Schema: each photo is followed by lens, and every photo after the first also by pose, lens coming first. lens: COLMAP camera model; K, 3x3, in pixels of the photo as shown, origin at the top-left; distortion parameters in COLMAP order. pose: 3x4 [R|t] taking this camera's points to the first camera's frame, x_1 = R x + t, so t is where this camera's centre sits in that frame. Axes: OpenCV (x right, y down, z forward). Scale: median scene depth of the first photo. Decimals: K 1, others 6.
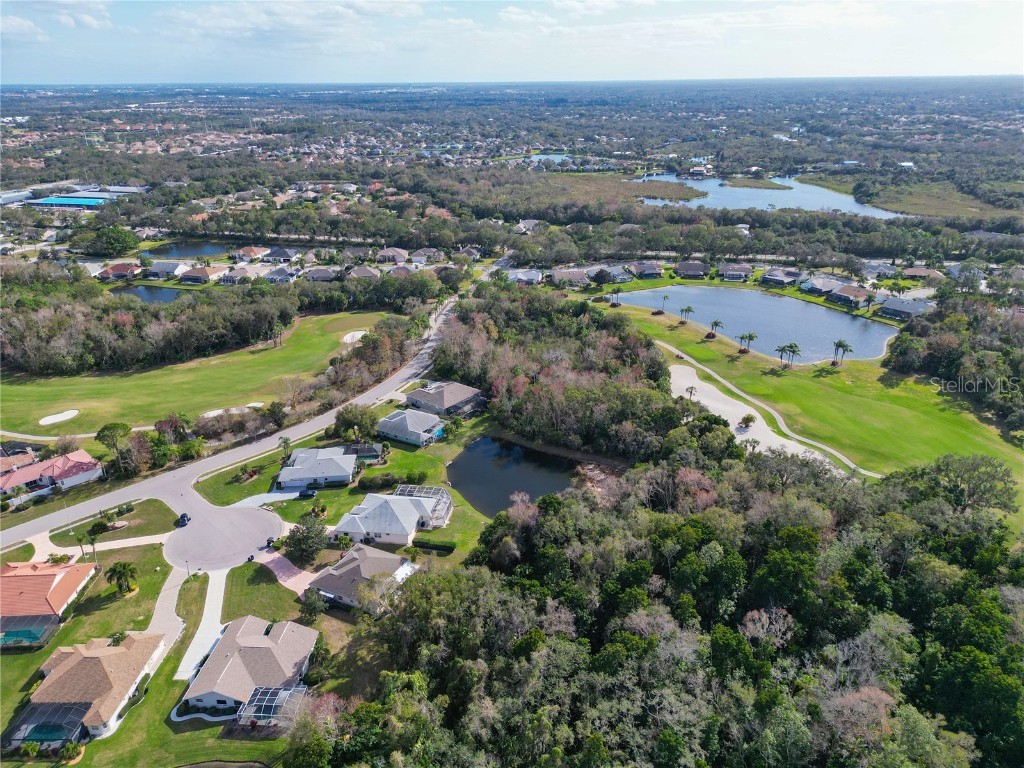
lens RADIAL K [[720.4, 0, 512.0], [0, 720.4, 384.0], [0, 0, 1]] dist [0.065093, -0.061036]
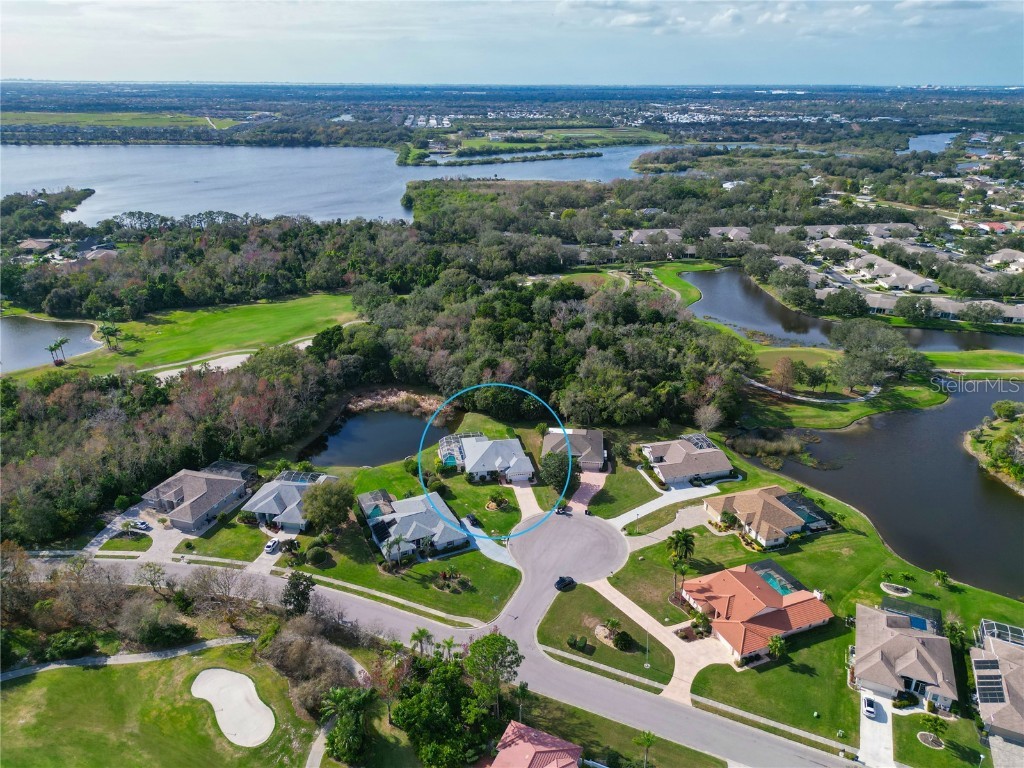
lens RADIAL K [[720.4, 0, 512.0], [0, 720.4, 384.0], [0, 0, 1]] dist [0.065093, -0.061036]
pose [[-0.345239, -0.357908, 0.867590, -1.090644], [0.363012, 0.801552, 0.475118, -0.411406], [-0.865466, 0.478975, -0.146802, 1.100339]]
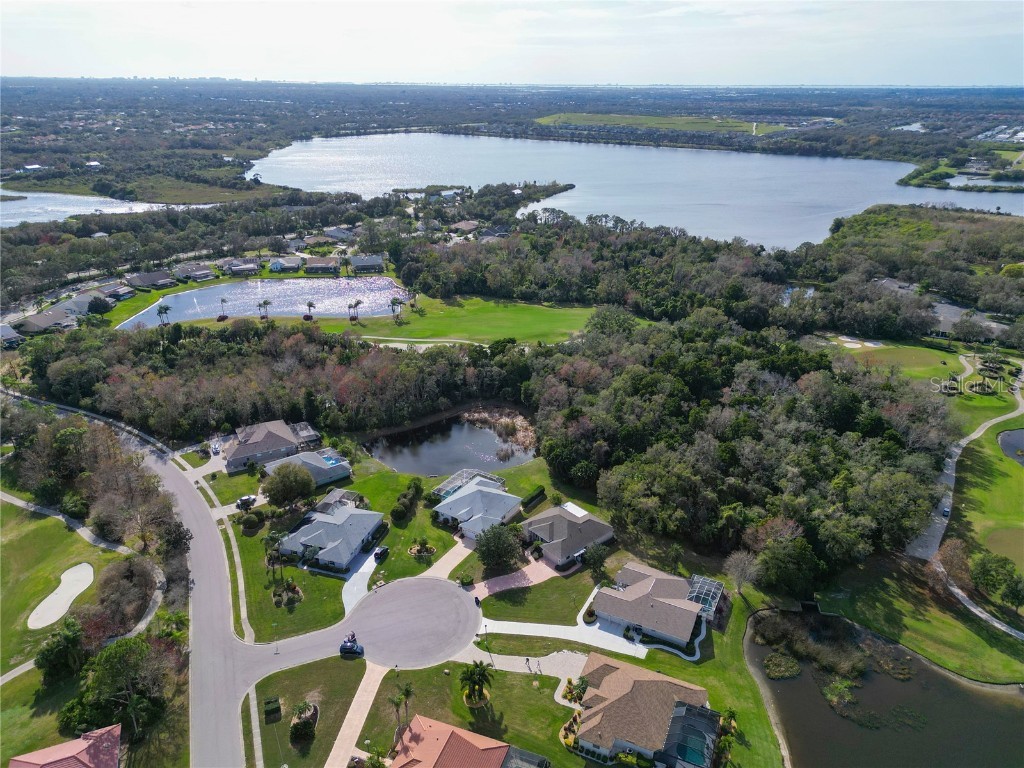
lens RADIAL K [[720.4, 0, 512.0], [0, 720.4, 384.0], [0, 0, 1]] dist [0.065093, -0.061036]
pose [[0.386835, -0.348320, 0.853834, -0.969845], [0.350082, 0.912071, 0.213471, -0.174525], [-0.853113, 0.216334, 0.474761, 0.453737]]
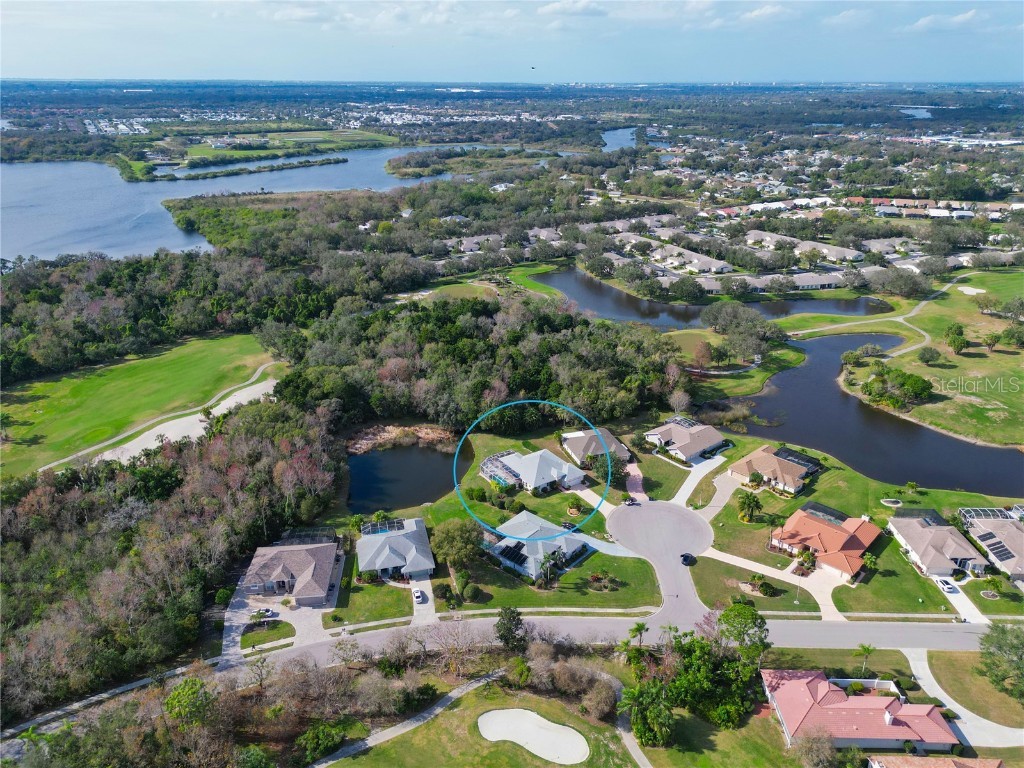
lens RADIAL K [[720.4, 0, 512.0], [0, 720.4, 384.0], [0, 0, 1]] dist [0.065093, -0.061036]
pose [[-0.691976, -0.276745, 0.666769, -0.895691], [0.283035, 0.745661, 0.603225, -0.649748], [-0.664124, 0.606136, -0.437651, 1.482947]]
